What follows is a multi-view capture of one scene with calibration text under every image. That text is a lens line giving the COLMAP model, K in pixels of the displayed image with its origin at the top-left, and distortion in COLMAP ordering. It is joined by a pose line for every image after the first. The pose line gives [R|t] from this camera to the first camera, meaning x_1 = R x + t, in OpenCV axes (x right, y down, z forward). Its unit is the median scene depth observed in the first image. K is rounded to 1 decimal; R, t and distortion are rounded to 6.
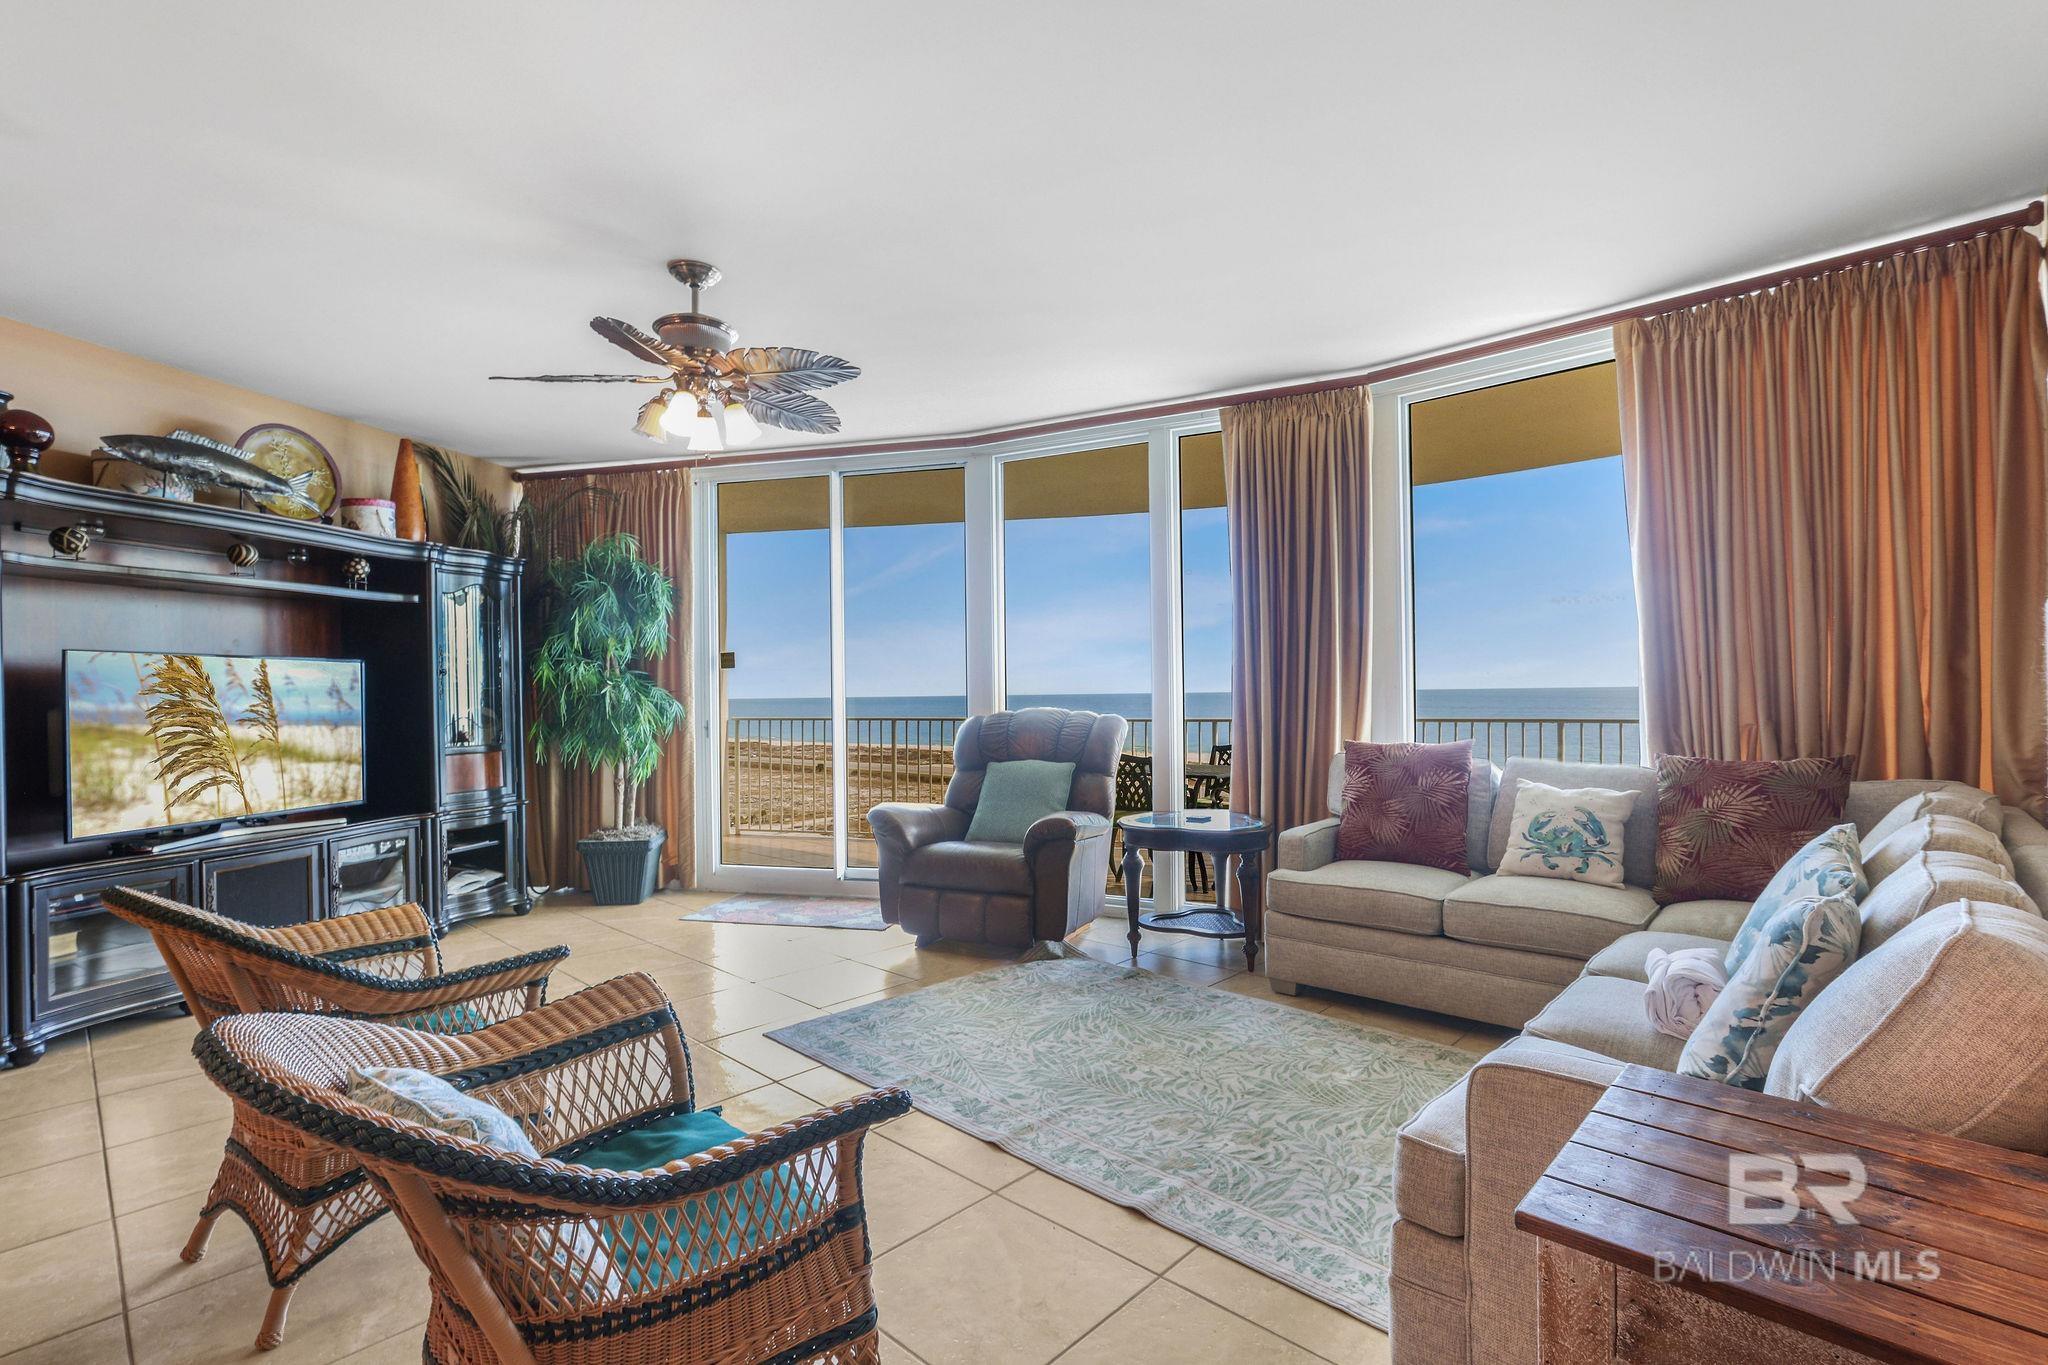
lens RADIAL K [[939.8, 0, 1023.3], [0, 939.8, 686.0], [0, 0, 1]] dist [-0.031330, 0.020911]
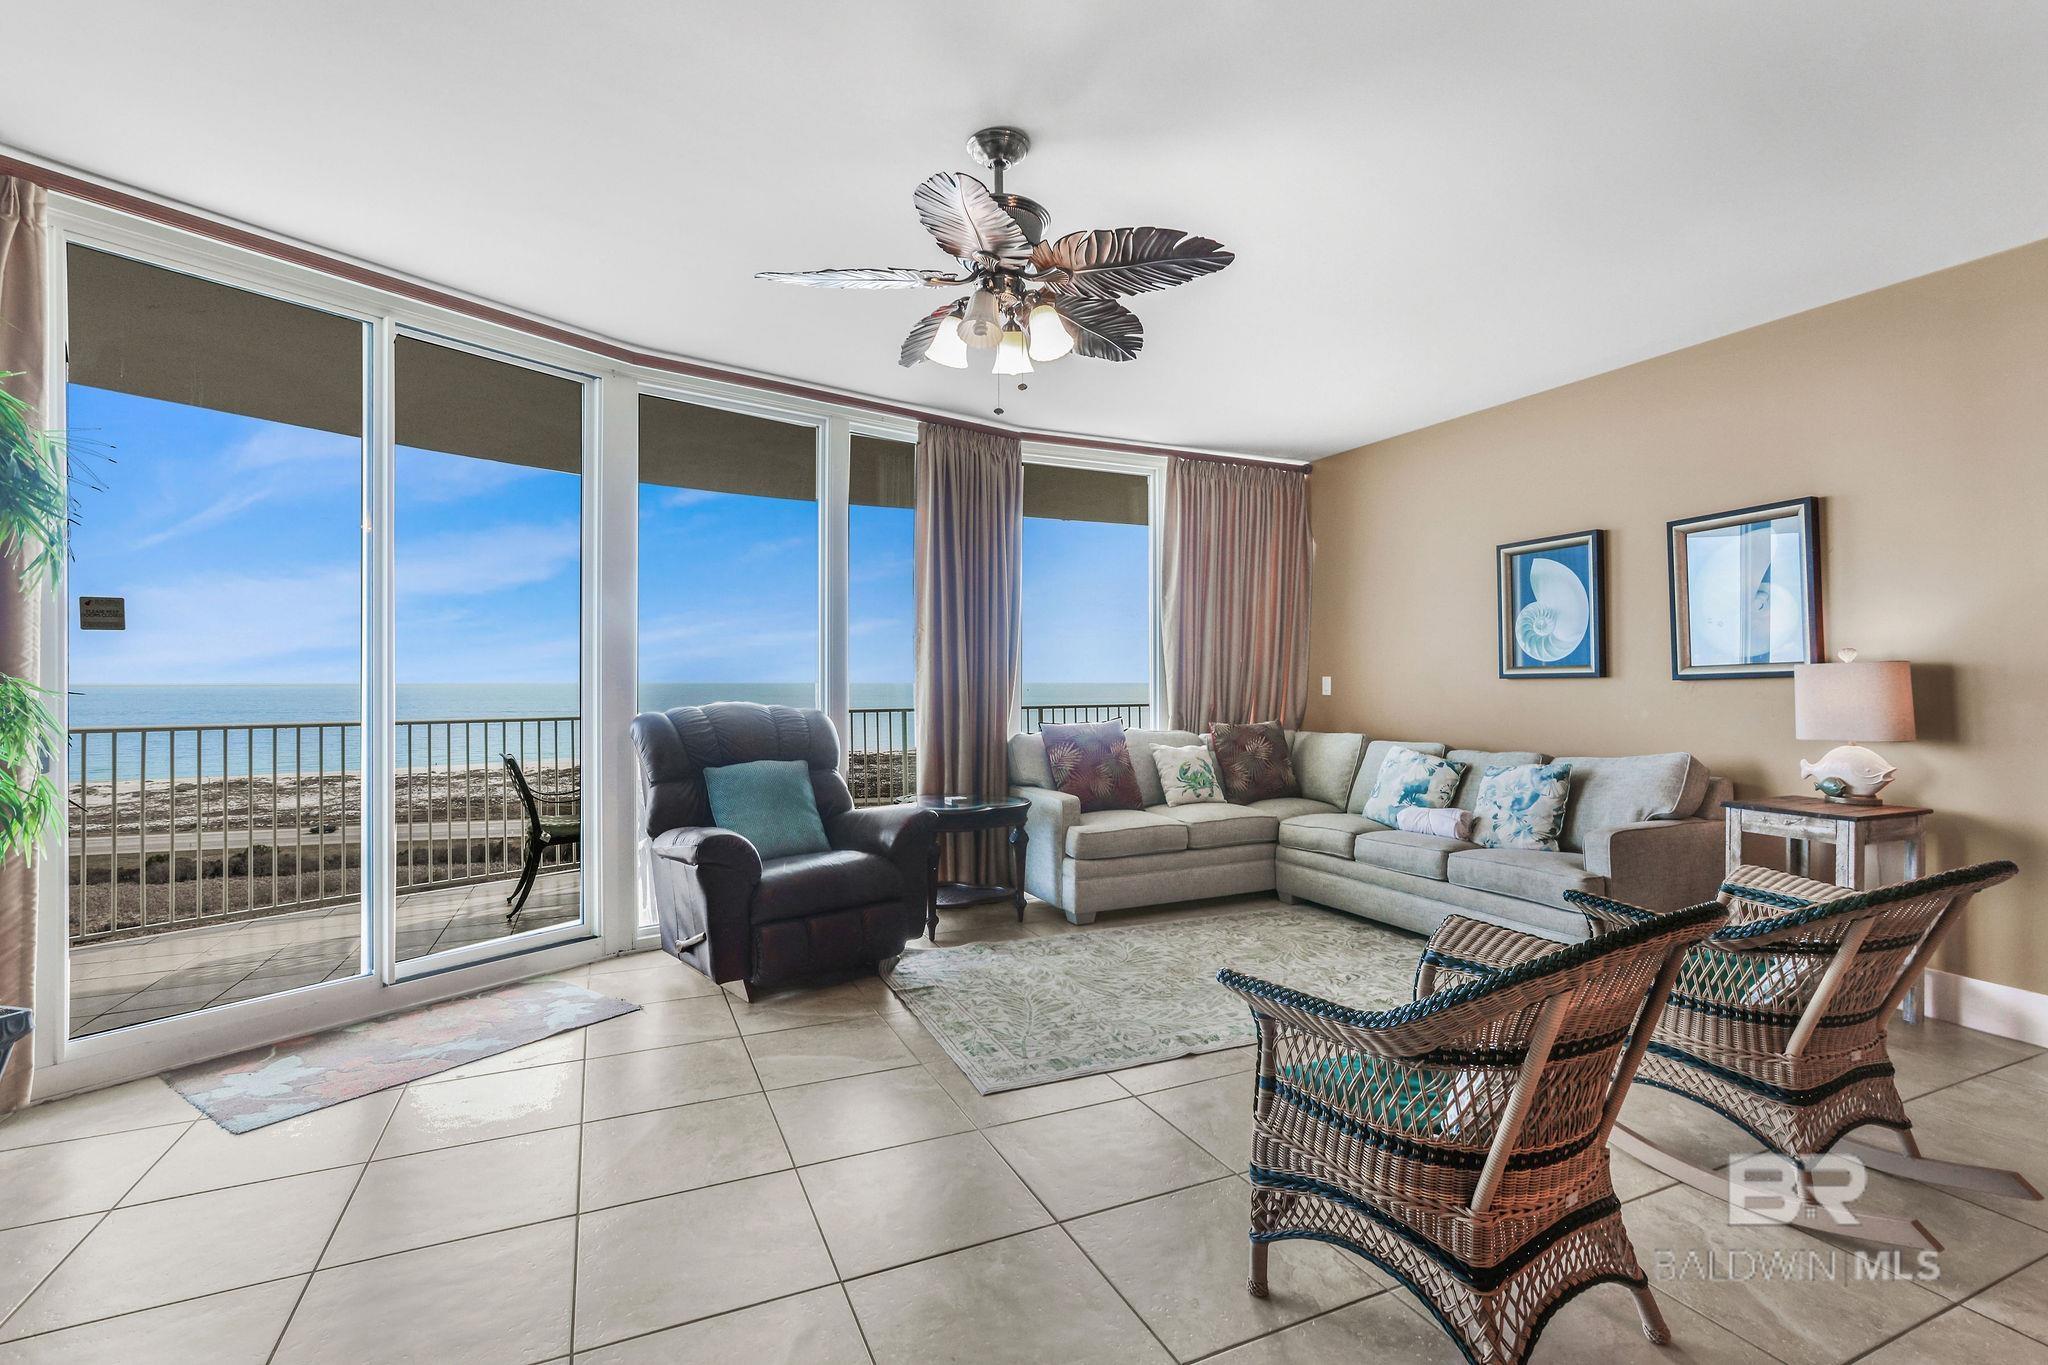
lens RADIAL K [[922.3, 0, 1059.5], [0, 922.3, 681.9], [0, 0, 1]] dist [-0.000206, 0.018967]
pose [[0.392053, 0.010528, 0.919882, -0.814425], [-0.007339, 0.999938, -0.008316, 0.012208], [-0.919913, -0.003490, 0.392107, 0.502049]]
